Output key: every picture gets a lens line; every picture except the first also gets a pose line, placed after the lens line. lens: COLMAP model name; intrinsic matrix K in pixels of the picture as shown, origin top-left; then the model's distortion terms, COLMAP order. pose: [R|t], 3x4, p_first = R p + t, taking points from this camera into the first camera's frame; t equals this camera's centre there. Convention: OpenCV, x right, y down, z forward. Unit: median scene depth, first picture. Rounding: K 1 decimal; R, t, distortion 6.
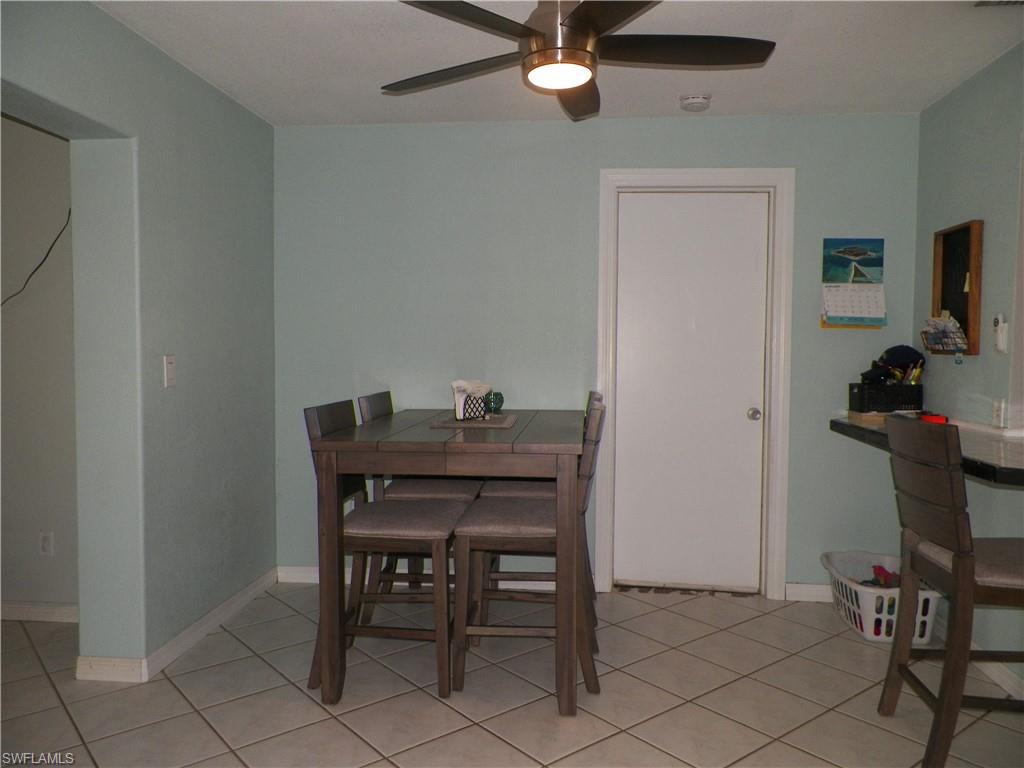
lens RADIAL K [[772.7, 0, 512.1], [0, 772.7, 380.7], [0, 0, 1]] dist [0.007263, -0.001632]
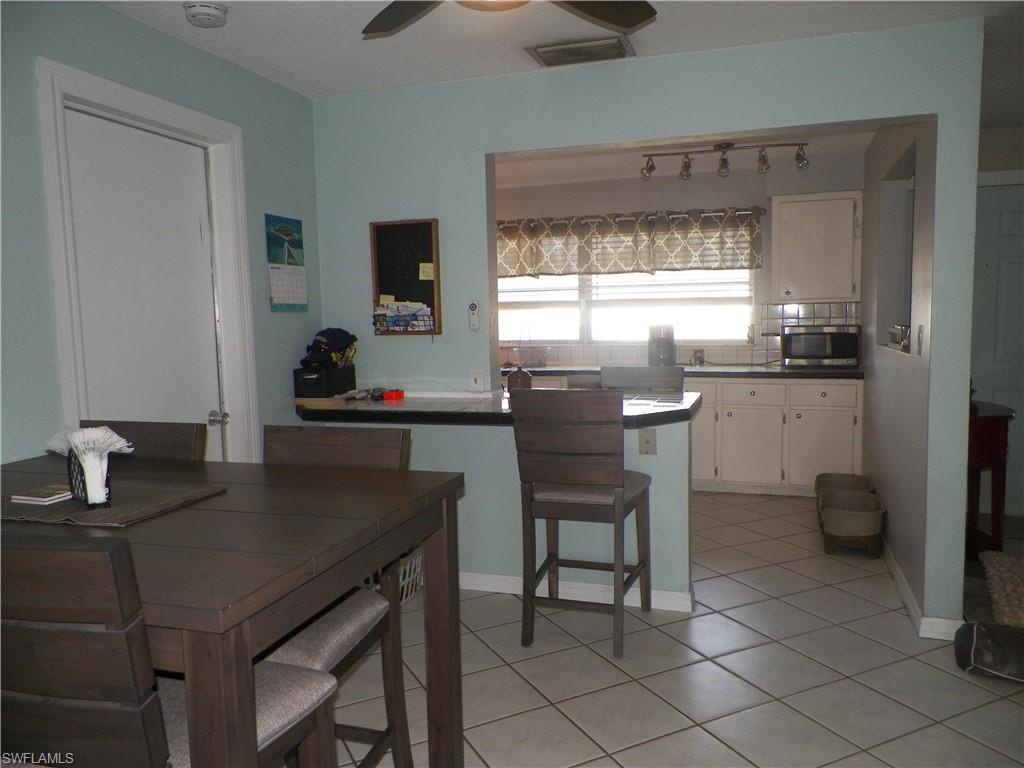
lens RADIAL K [[772.7, 0, 513.6], [0, 772.7, 386.8], [0, 0, 1]] dist [0.007263, -0.001632]
pose [[0.230510, -0.114216, 0.966344, -0.431040], [0.069878, 0.992466, 0.100635, -0.053487], [-0.970558, 0.044329, 0.236755, 0.512703]]
